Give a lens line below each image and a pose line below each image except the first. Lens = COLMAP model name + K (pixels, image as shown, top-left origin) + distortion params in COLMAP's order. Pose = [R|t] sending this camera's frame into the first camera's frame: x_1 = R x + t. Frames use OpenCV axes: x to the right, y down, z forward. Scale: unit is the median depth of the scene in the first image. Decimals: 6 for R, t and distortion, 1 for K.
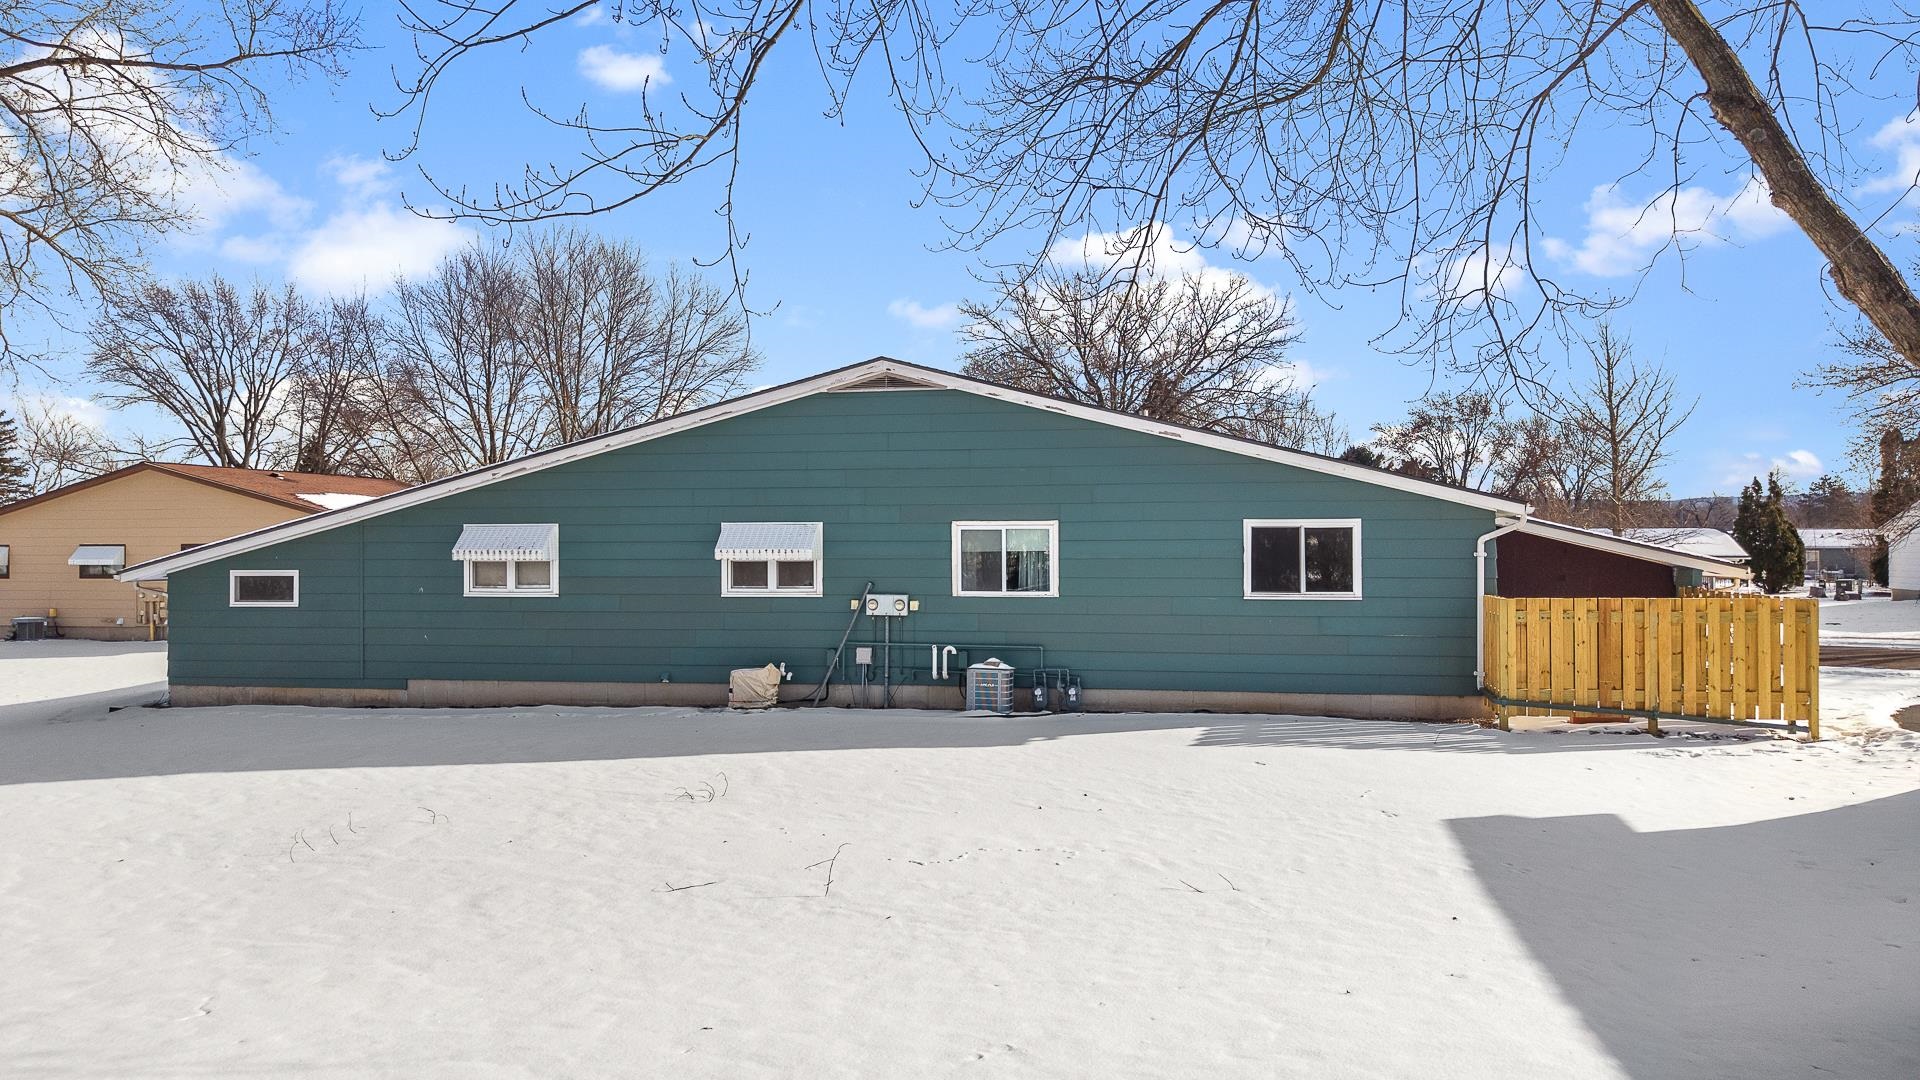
lens RADIAL K [[1335.1, 0, 950.3], [0, 1335.1, 538.3], [0, 0, 1]] dist [0.003610, -0.015777]
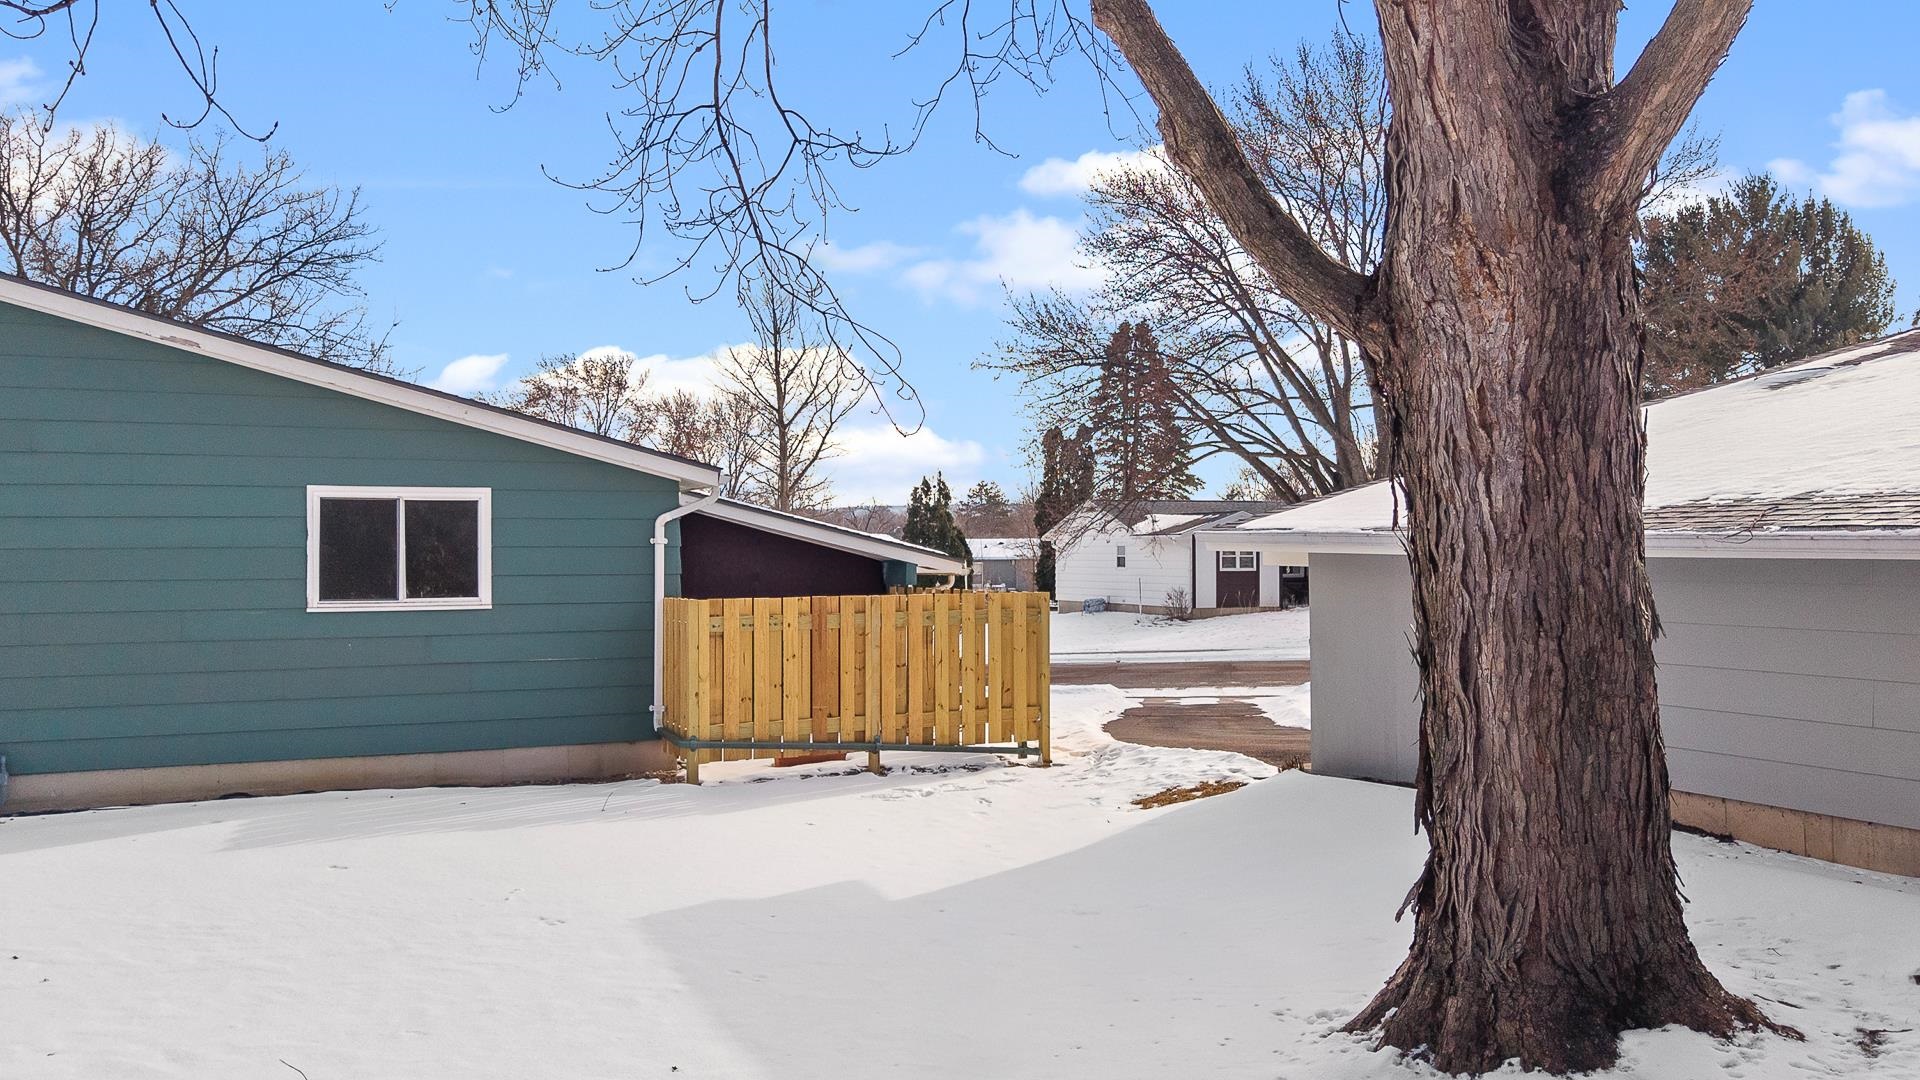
lens RADIAL K [[1601.6, 0, 1001.2], [0, 1601.6, 563.4], [0, 0, 1]] dist [0.018129, -0.054286]
pose [[0.794683, 0.004863, 0.607005, 0.020733], [0.007895, 0.999801, -0.018345, 0.040025], [-0.606973, 0.019371, 0.794486, 0.200075]]
